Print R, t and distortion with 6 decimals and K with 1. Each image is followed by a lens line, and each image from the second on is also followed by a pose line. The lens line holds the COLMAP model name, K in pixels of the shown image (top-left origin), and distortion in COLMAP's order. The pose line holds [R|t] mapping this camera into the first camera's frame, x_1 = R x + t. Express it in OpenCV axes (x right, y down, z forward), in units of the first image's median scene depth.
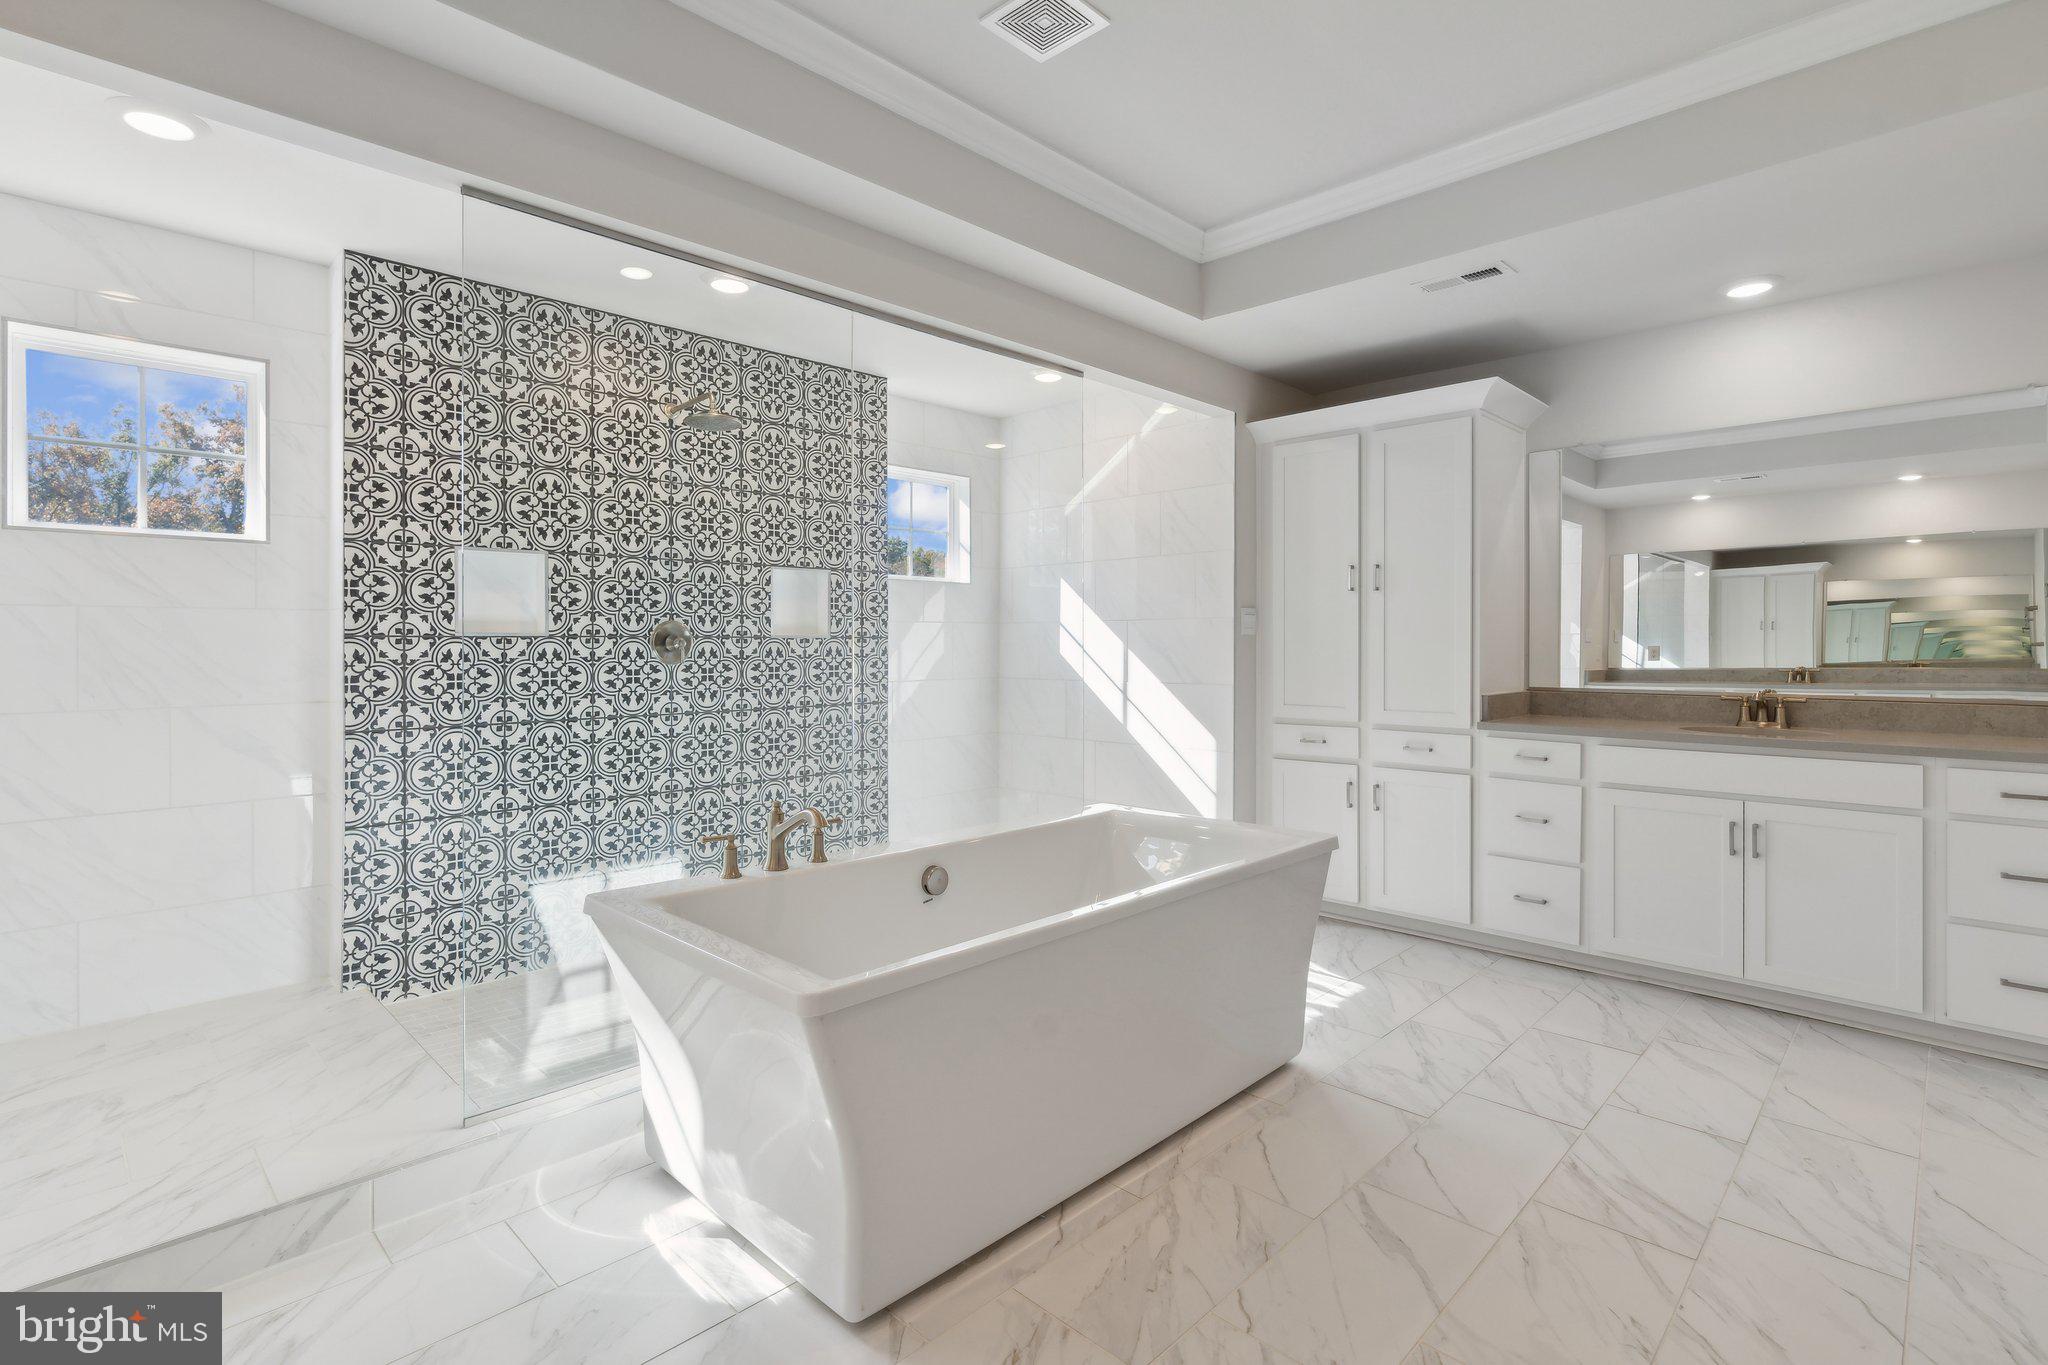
lens RADIAL K [[967.4, 0, 1025.0], [0, 967.4, 667.2], [0, 0, 1]] dist [-0.000955, 0.001345]
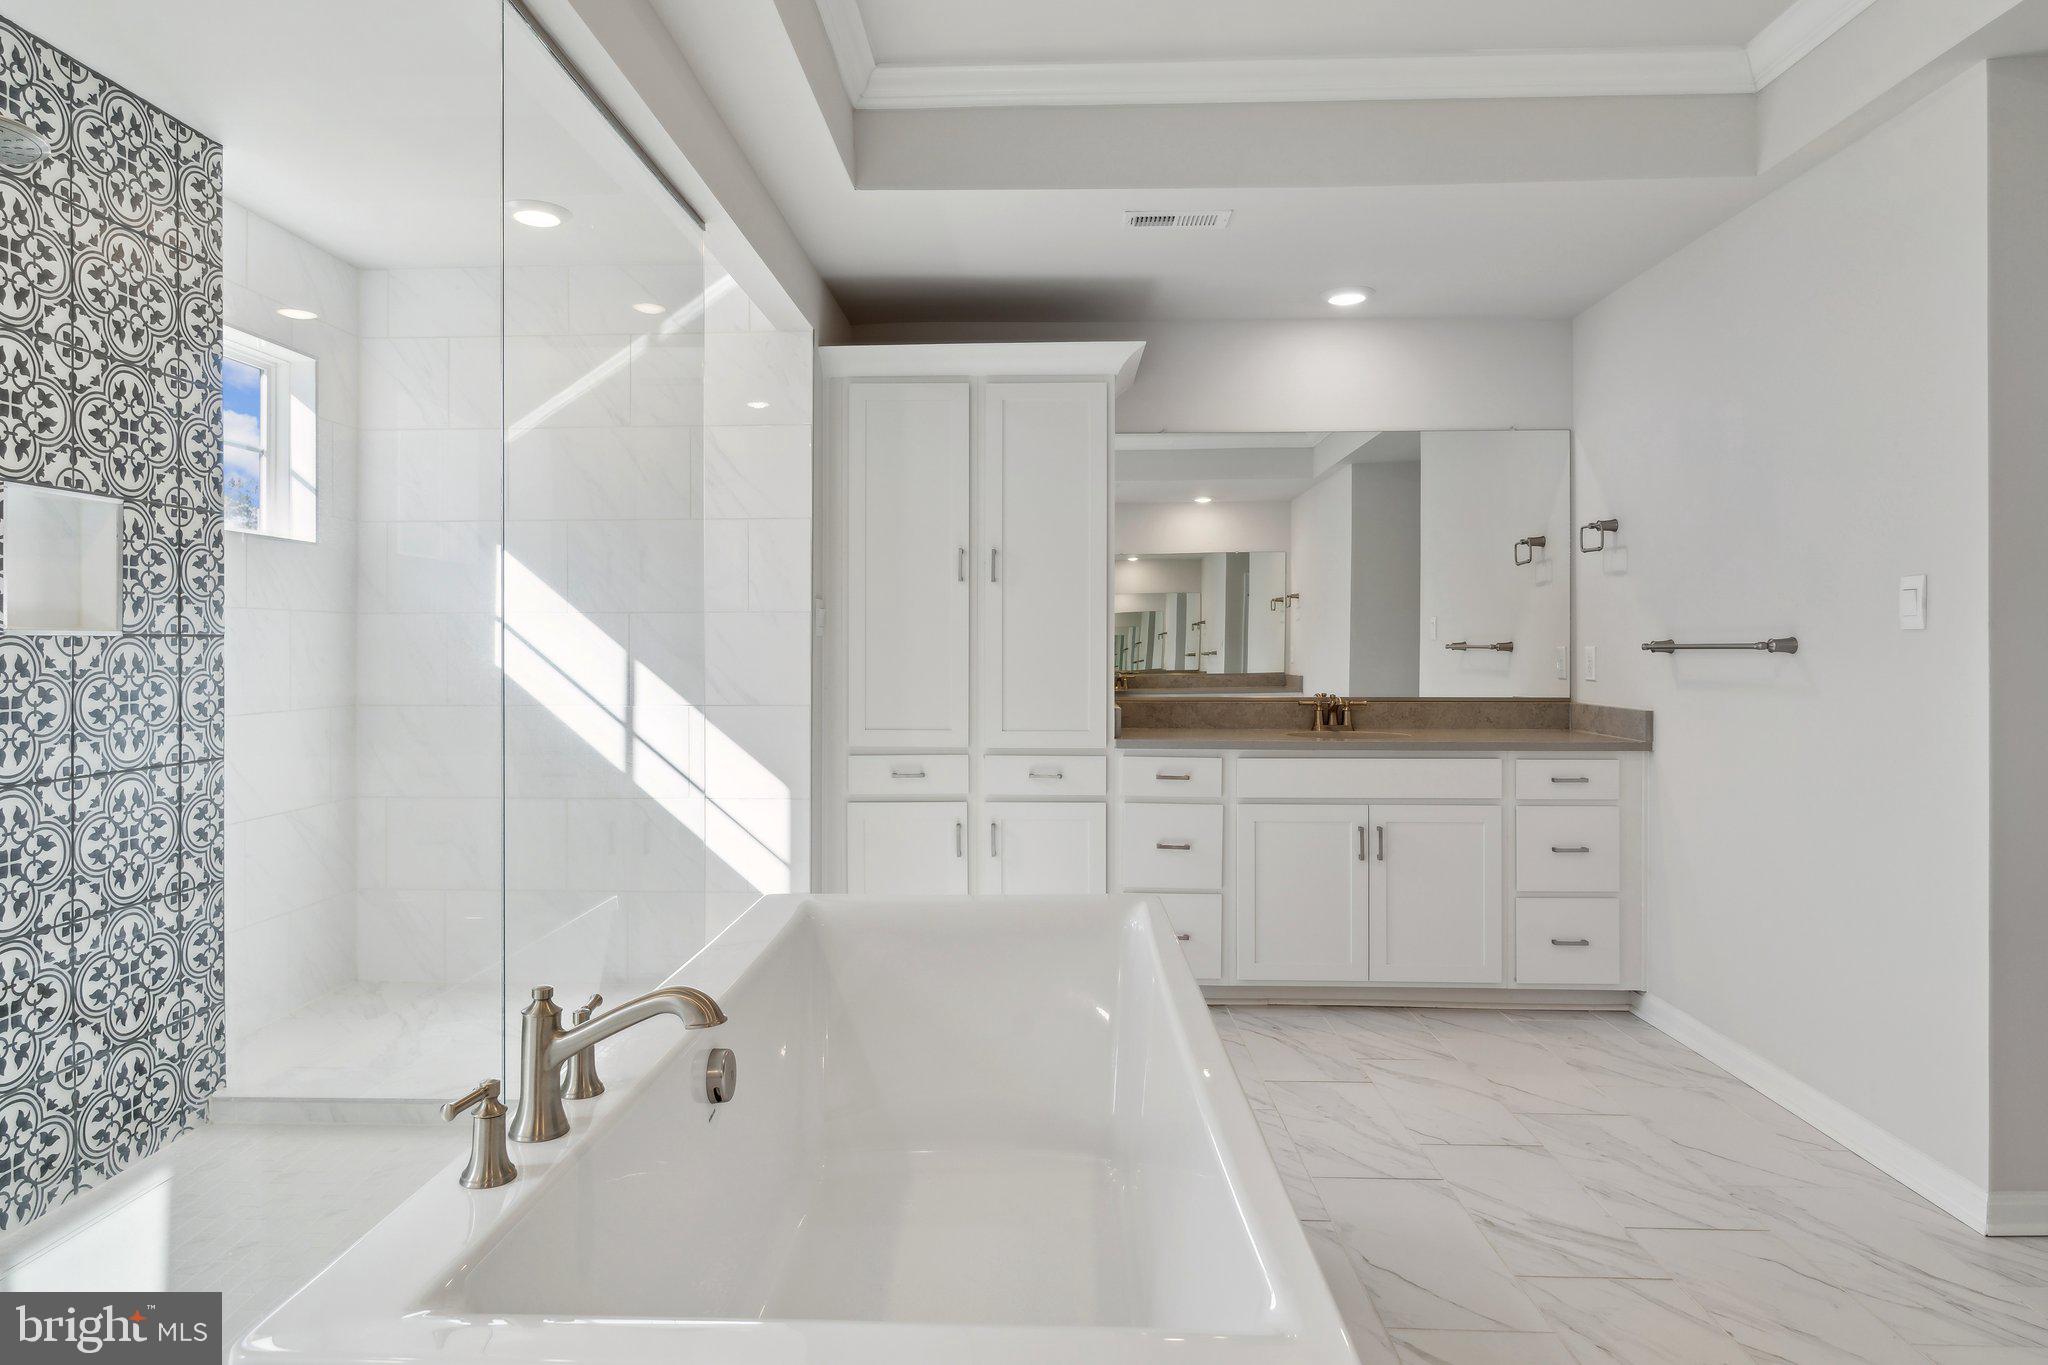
lens RADIAL K [[1184.2, 0, 1017.8], [0, 1184.2, 671.0], [0, 0, 1]] dist [-0.004030, 0.000961]
pose [[0.748629, -0.011603, 0.662888, -0.269939], [0.016450, 0.999864, -0.001076, -0.004208], [-0.662786, 0.011710, 0.748718, 0.250258]]
